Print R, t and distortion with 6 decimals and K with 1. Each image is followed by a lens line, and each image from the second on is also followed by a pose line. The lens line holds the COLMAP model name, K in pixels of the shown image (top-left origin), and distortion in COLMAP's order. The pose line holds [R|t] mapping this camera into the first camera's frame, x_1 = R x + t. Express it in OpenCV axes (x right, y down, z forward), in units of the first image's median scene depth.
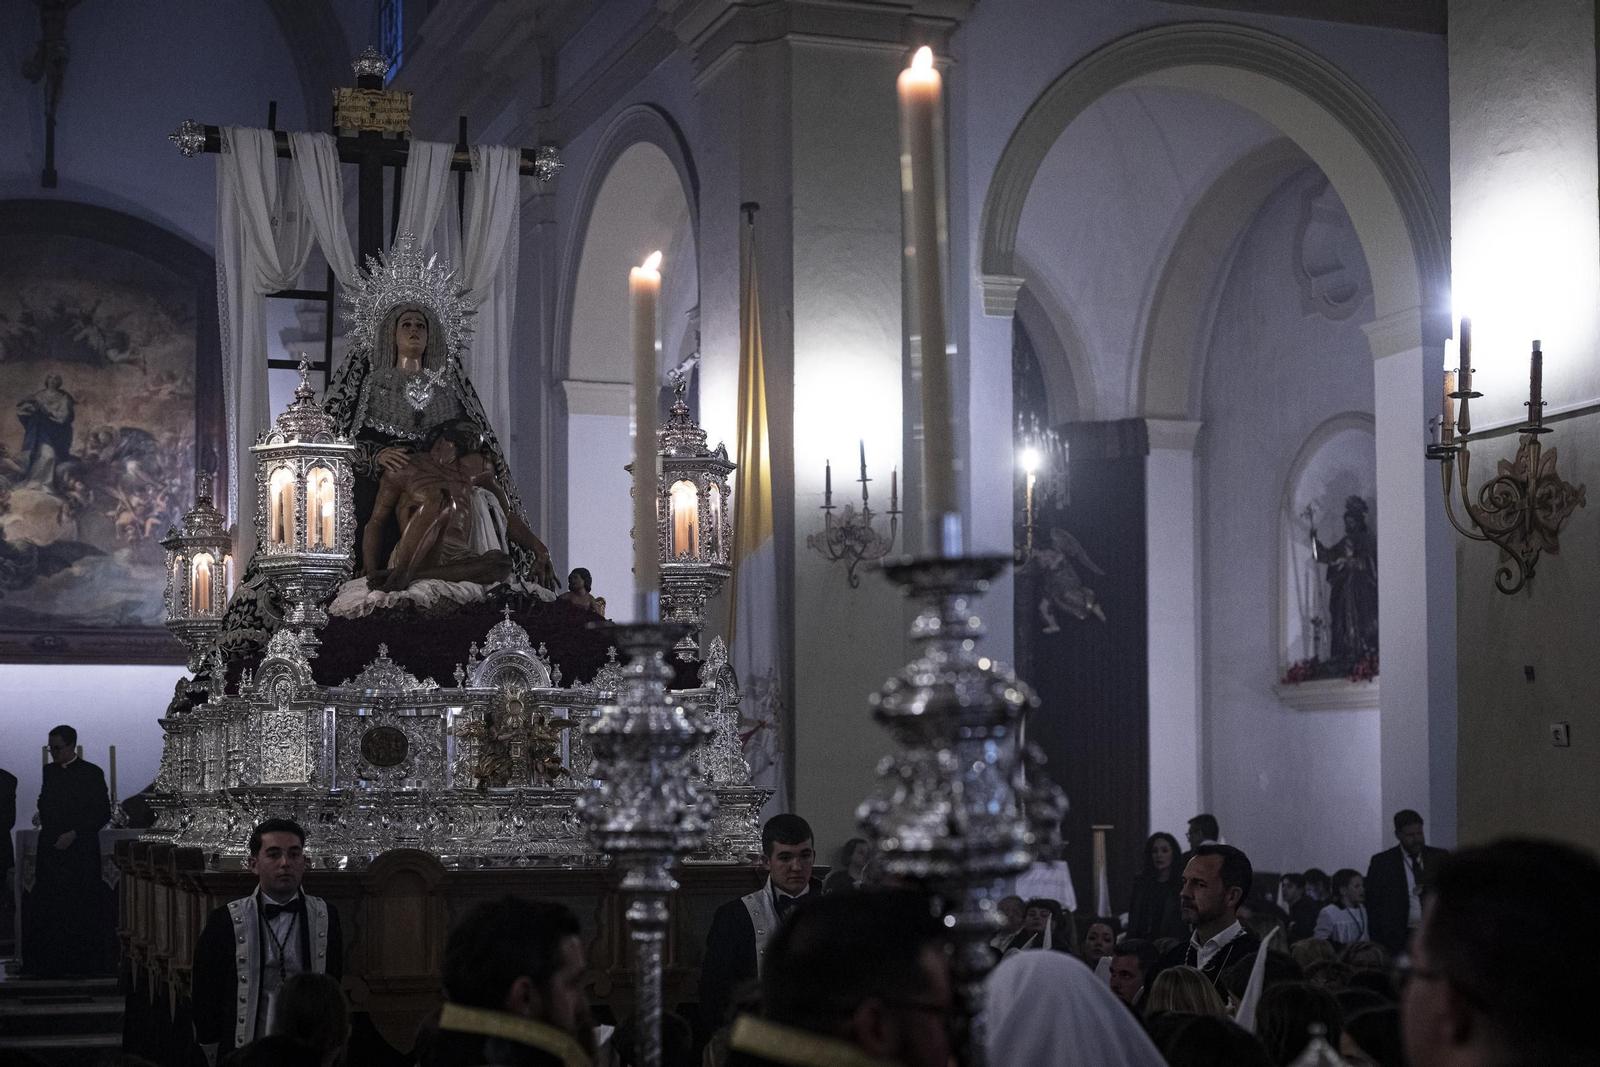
lens RADIAL K [[3264.2, 0, 799.2], [0, 3264.2, 534.8], [0, 0, 1]] dist [0.053490, 0.000000]
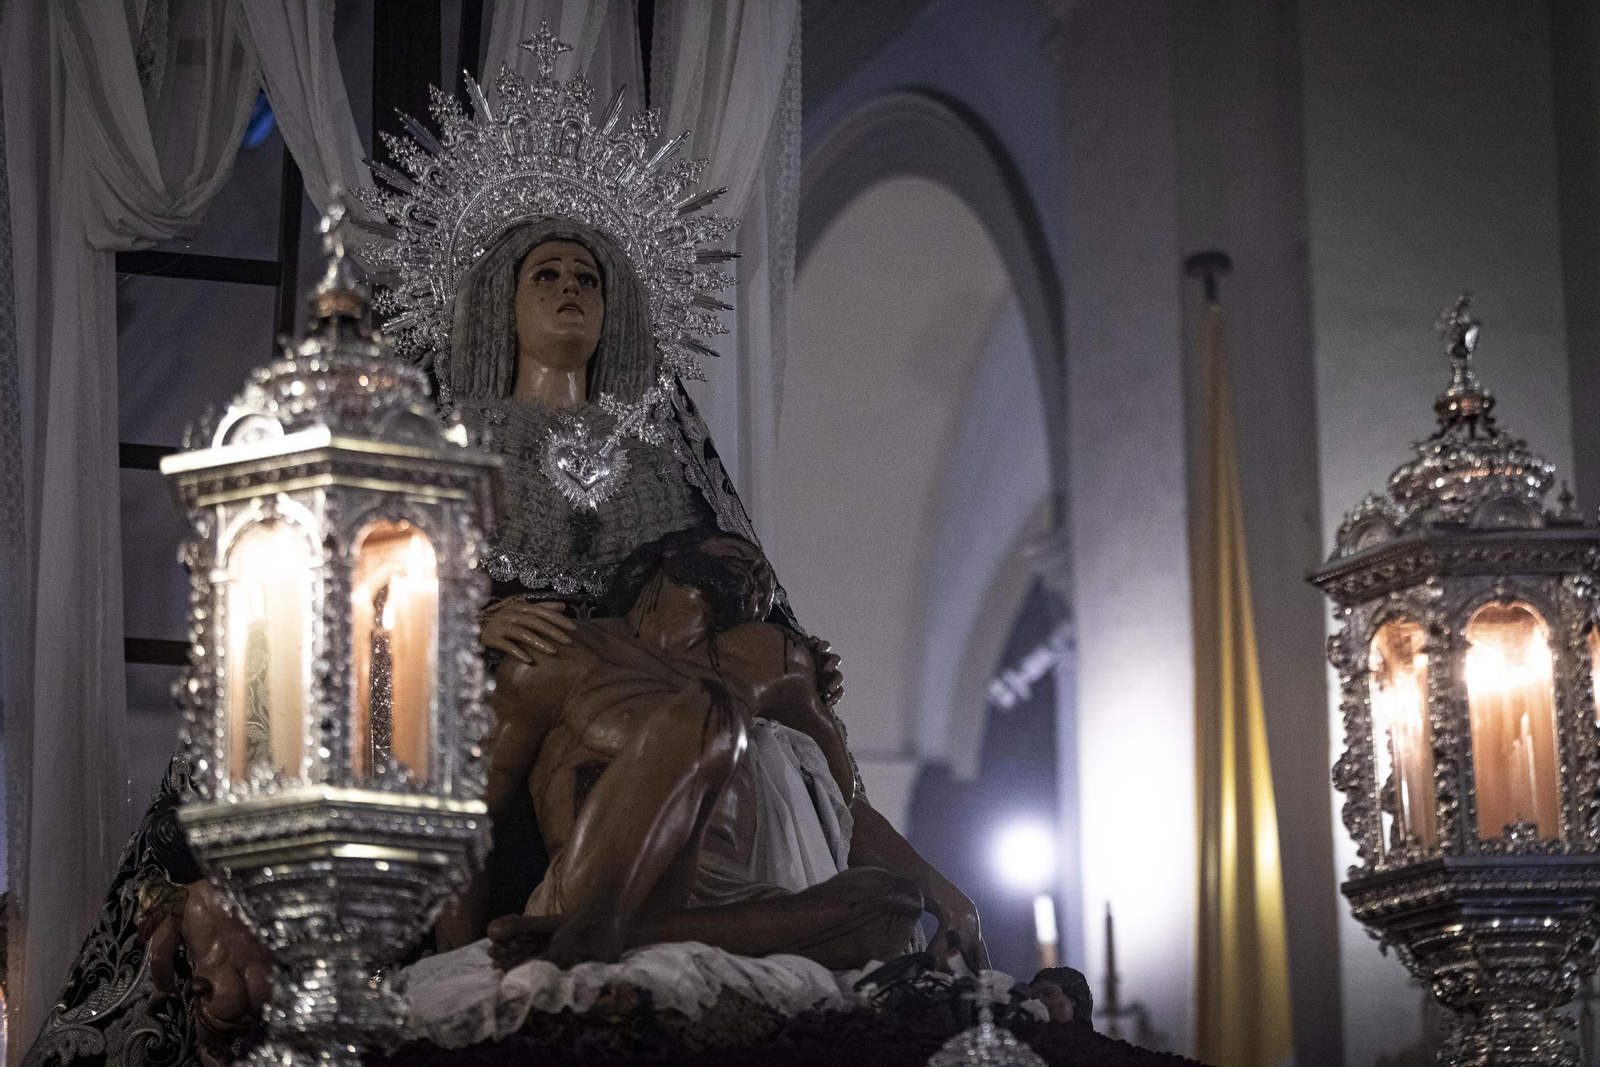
lens RADIAL K [[4647.0, 0, 800.9], [0, 4647.0, 533.3], [0, 0, 1]] dist [0.037001, 0.000000]
pose [[0.998093, 0.002454, 0.061683, -0.124816], [0.010349, 0.978418, -0.206375, 0.066171], [-0.060858, 0.206620, 0.976527, 0.524101]]
